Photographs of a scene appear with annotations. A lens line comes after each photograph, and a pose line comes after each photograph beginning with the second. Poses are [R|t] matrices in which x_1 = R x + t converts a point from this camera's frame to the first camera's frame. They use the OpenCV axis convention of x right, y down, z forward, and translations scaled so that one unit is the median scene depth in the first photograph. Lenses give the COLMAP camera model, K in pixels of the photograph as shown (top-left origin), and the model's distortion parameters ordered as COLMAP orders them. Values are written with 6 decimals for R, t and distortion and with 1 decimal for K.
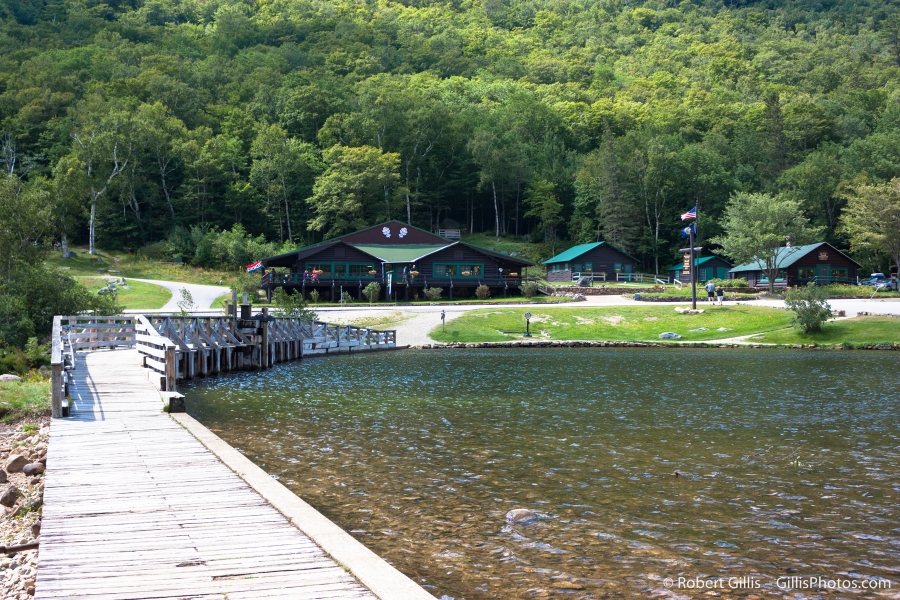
lens RADIAL K [[1133.9, 0, 450.0], [0, 1133.9, 327.1], [0, 0, 1]] dist [-0.013179, -0.053425]
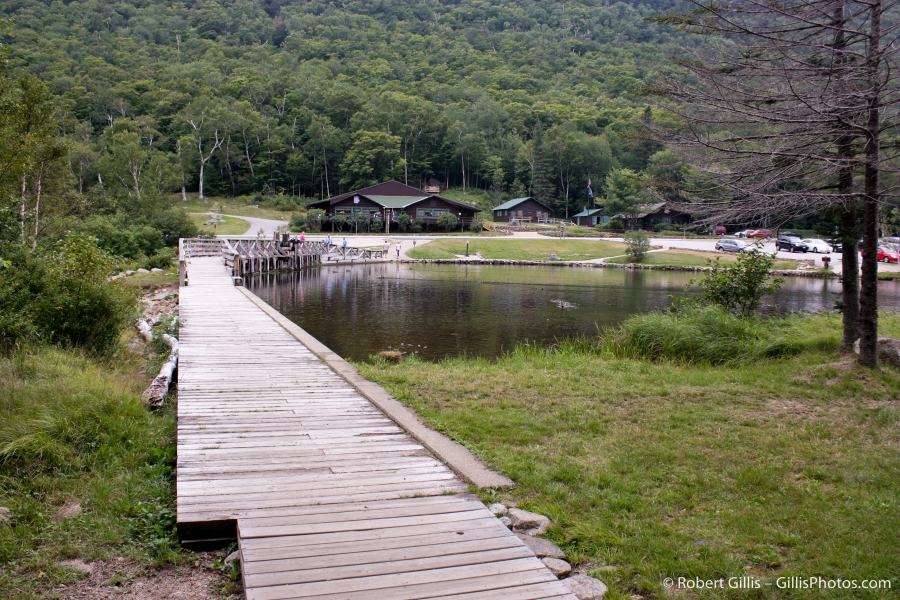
lens RADIAL K [[775.5, 0, 450.0], [0, 775.5, 300.0], [0, 0, 1]] dist [-0.154632, 0.115253]
pose [[0.999691, 0.022768, 0.010007, 0.022821], [-0.023359, 0.997704, 0.063562, 0.000395], [-0.008537, -0.063776, 0.997928, -0.070382]]
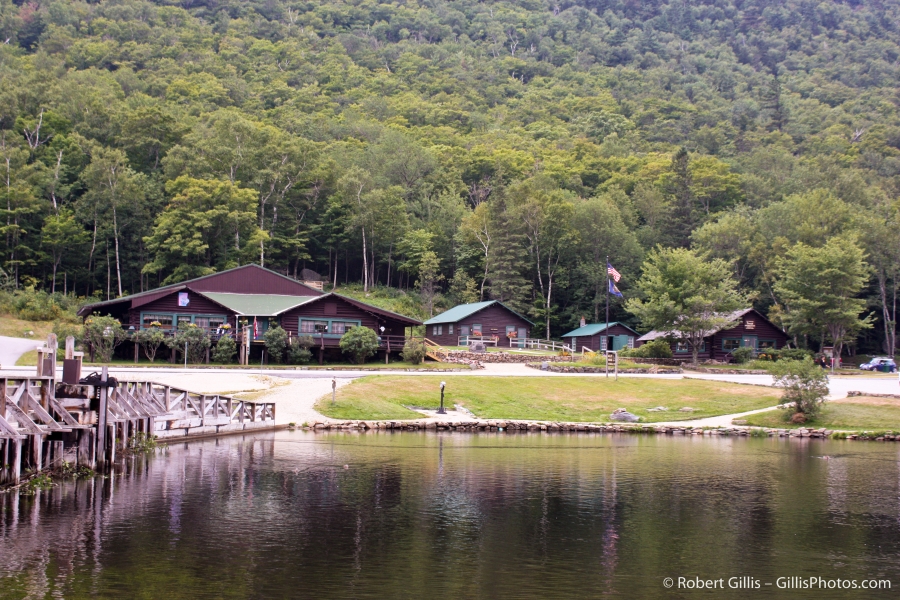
lens RADIAL K [[1214.9, 0, 447.3], [0, 1214.9, 297.9], [0, 0, 1]] dist [-0.068271, 0.093846]
pose [[0.990835, 0.034691, 0.130551, -0.024012], [-0.024012, 0.996302, -0.082502, -0.001333], [-0.132930, 0.078612, 0.988003, 0.121522]]
